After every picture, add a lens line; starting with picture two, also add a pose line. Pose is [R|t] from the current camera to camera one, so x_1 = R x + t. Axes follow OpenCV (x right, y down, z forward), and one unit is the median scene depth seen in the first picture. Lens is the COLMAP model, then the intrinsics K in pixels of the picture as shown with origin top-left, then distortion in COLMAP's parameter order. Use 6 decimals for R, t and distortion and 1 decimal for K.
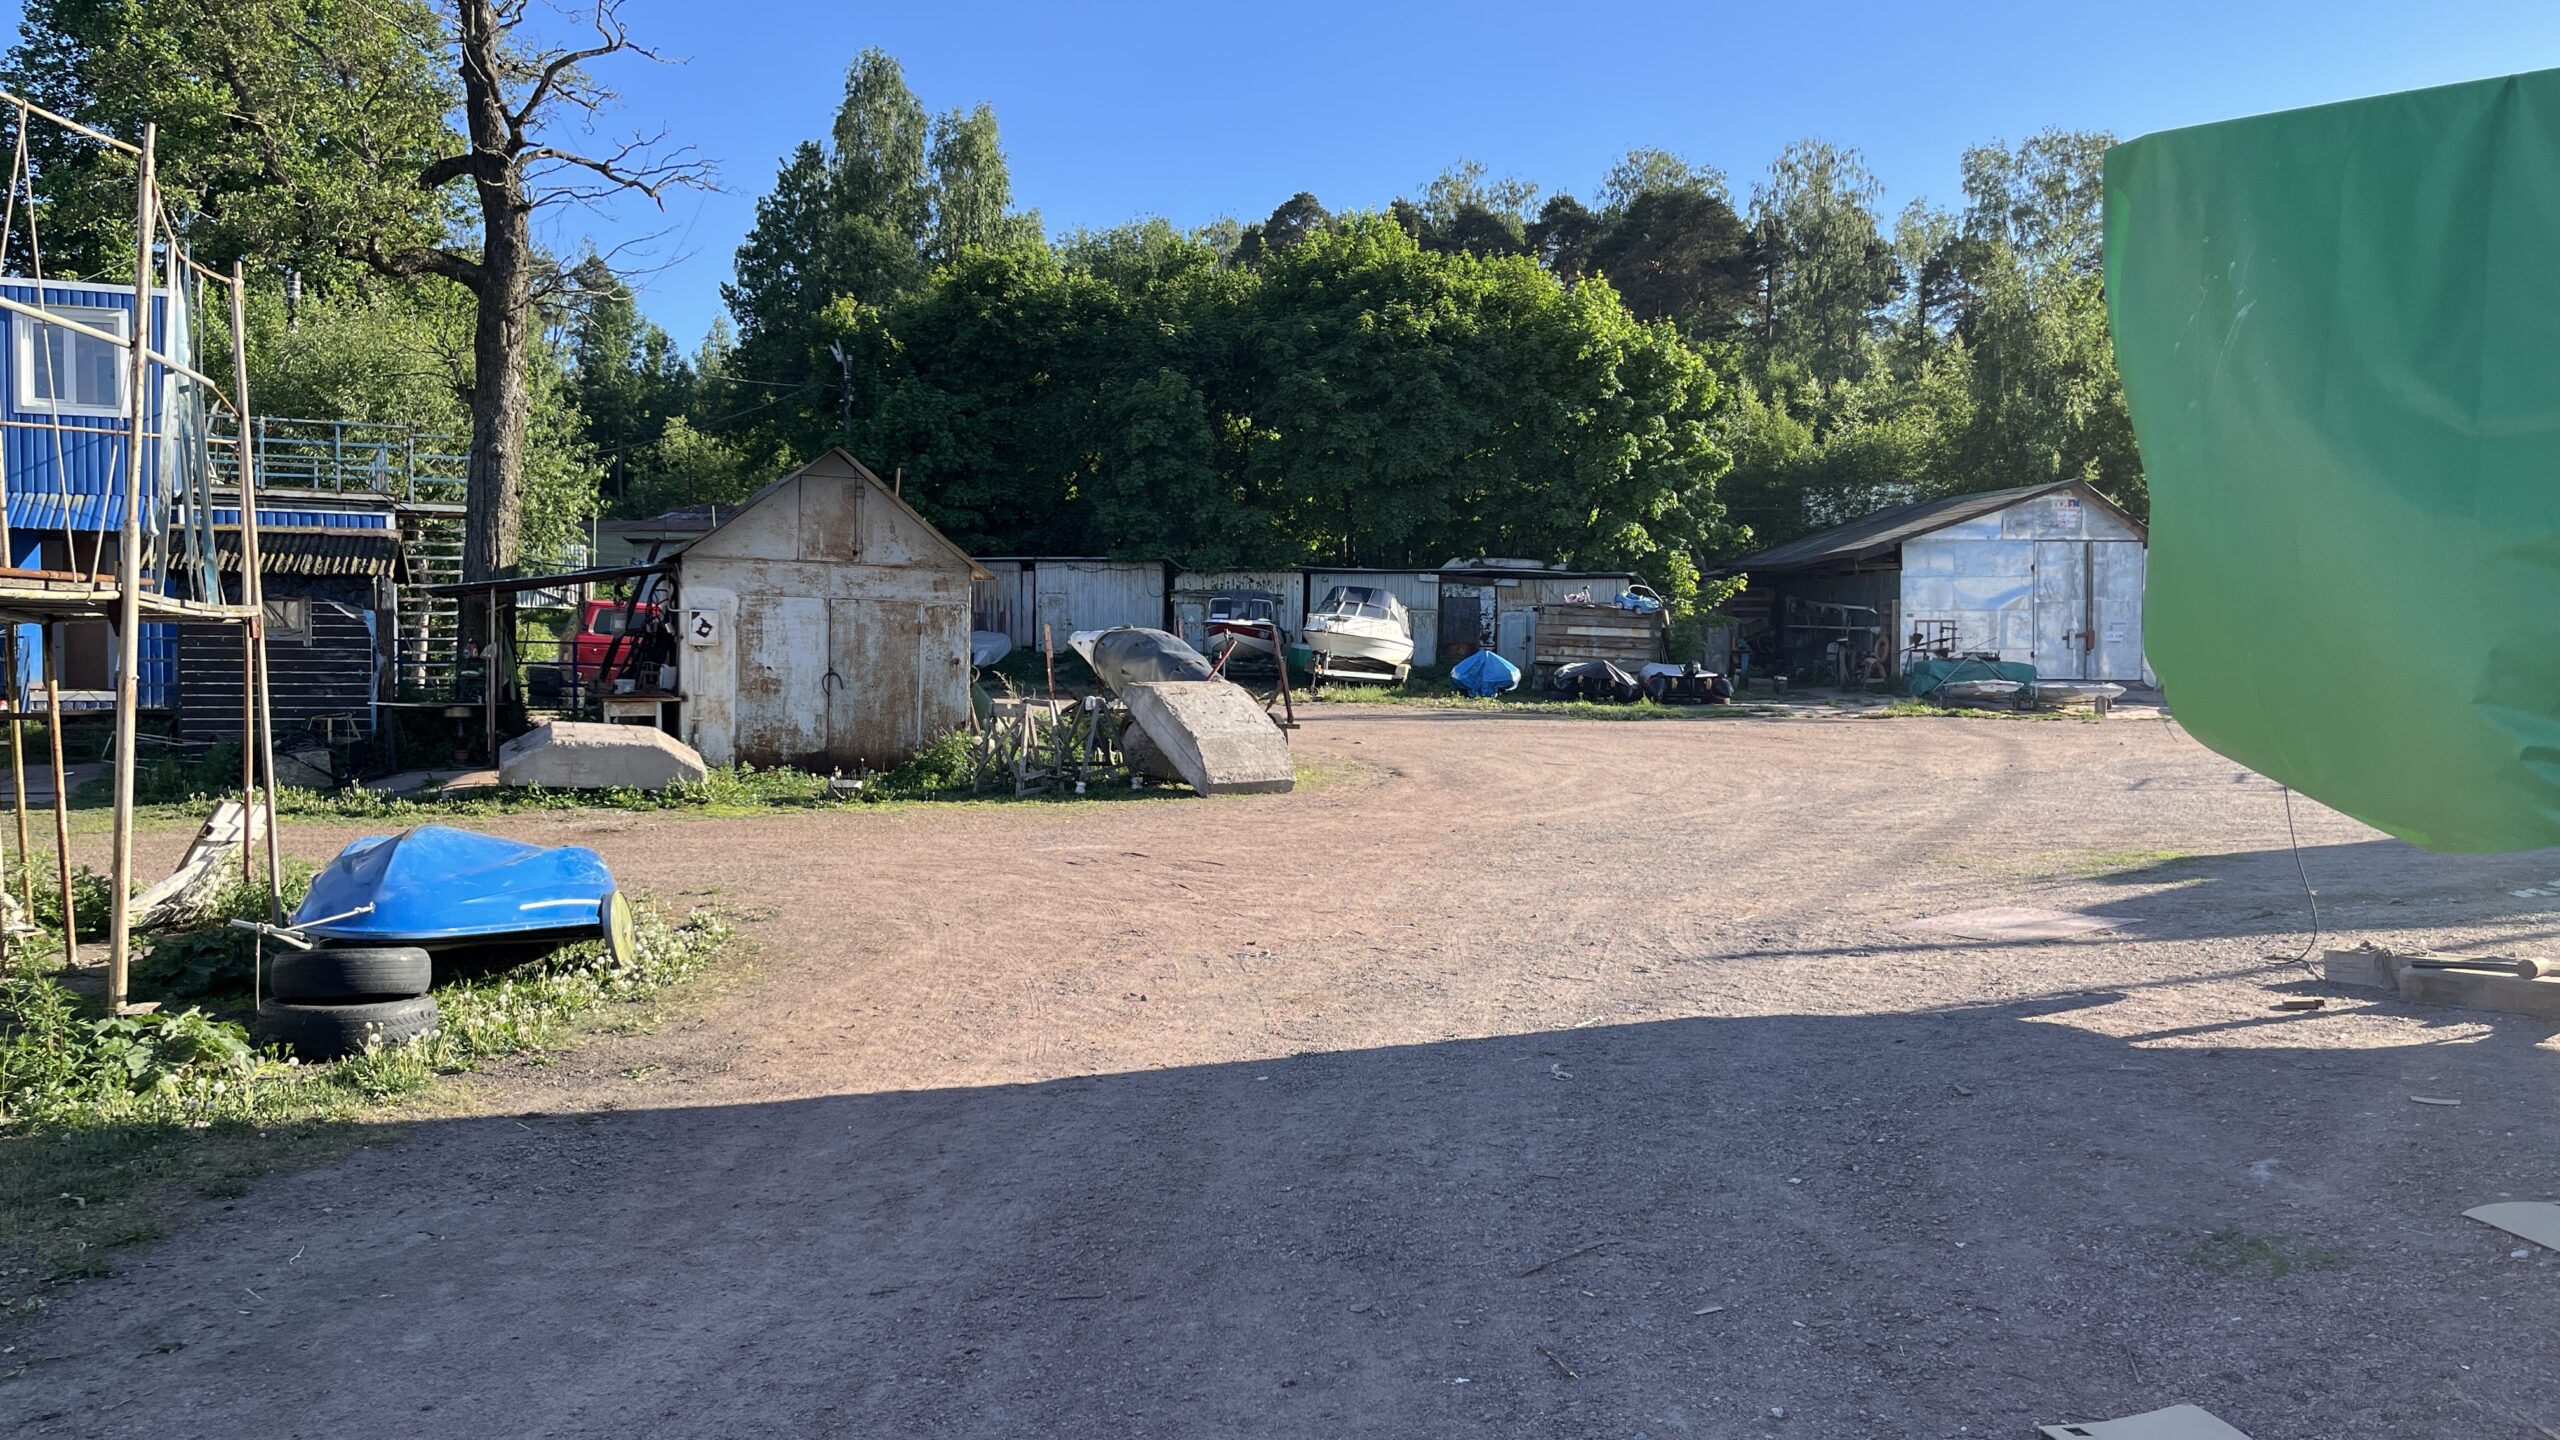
lens RADIAL K [[1931.8, 0, 1273.8], [0, 1931.8, 727.3], [0, 0, 1]] dist [0.072652, -0.103220]
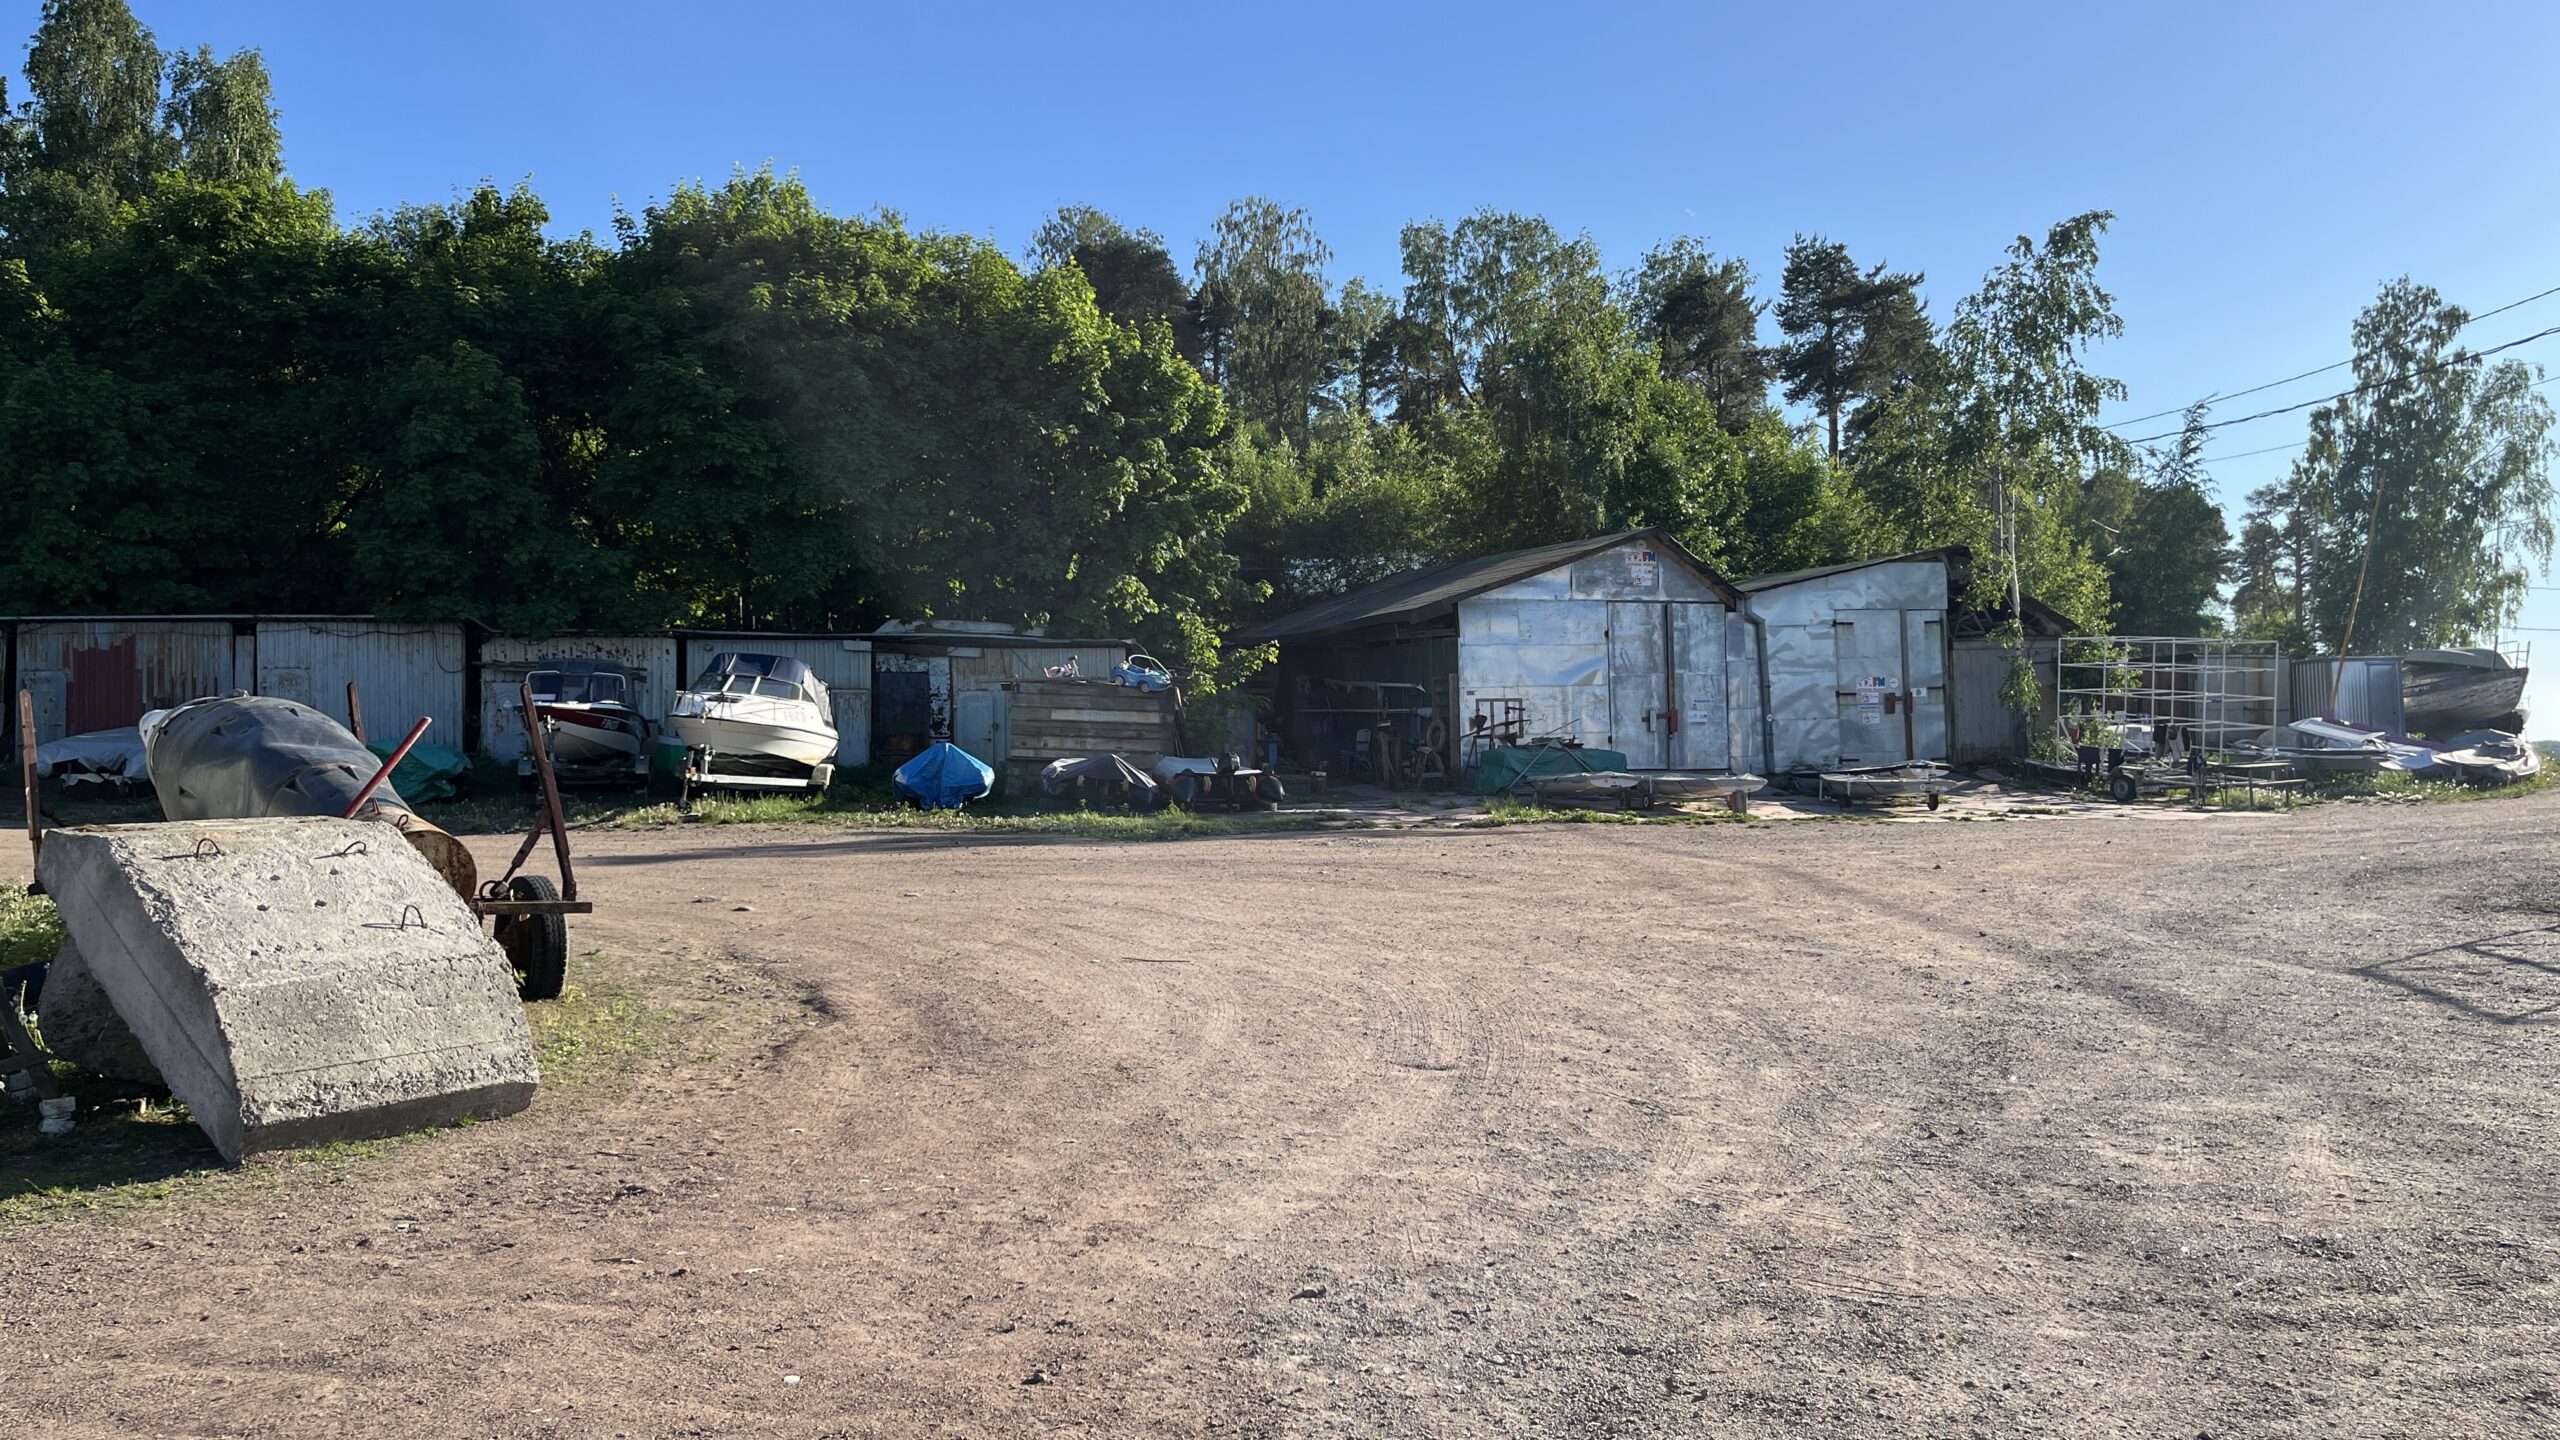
lens RADIAL K [[1931.8, 0, 1286.9], [0, 1931.8, 743.6], [0, 0, 1]] dist [0.072652, -0.103220]
pose [[0.954530, -0.014221, 0.297775, 0.016008], [0.026624, 0.998937, -0.037636, -0.008135], [-0.296924, 0.043853, 0.953894, 0.249256]]
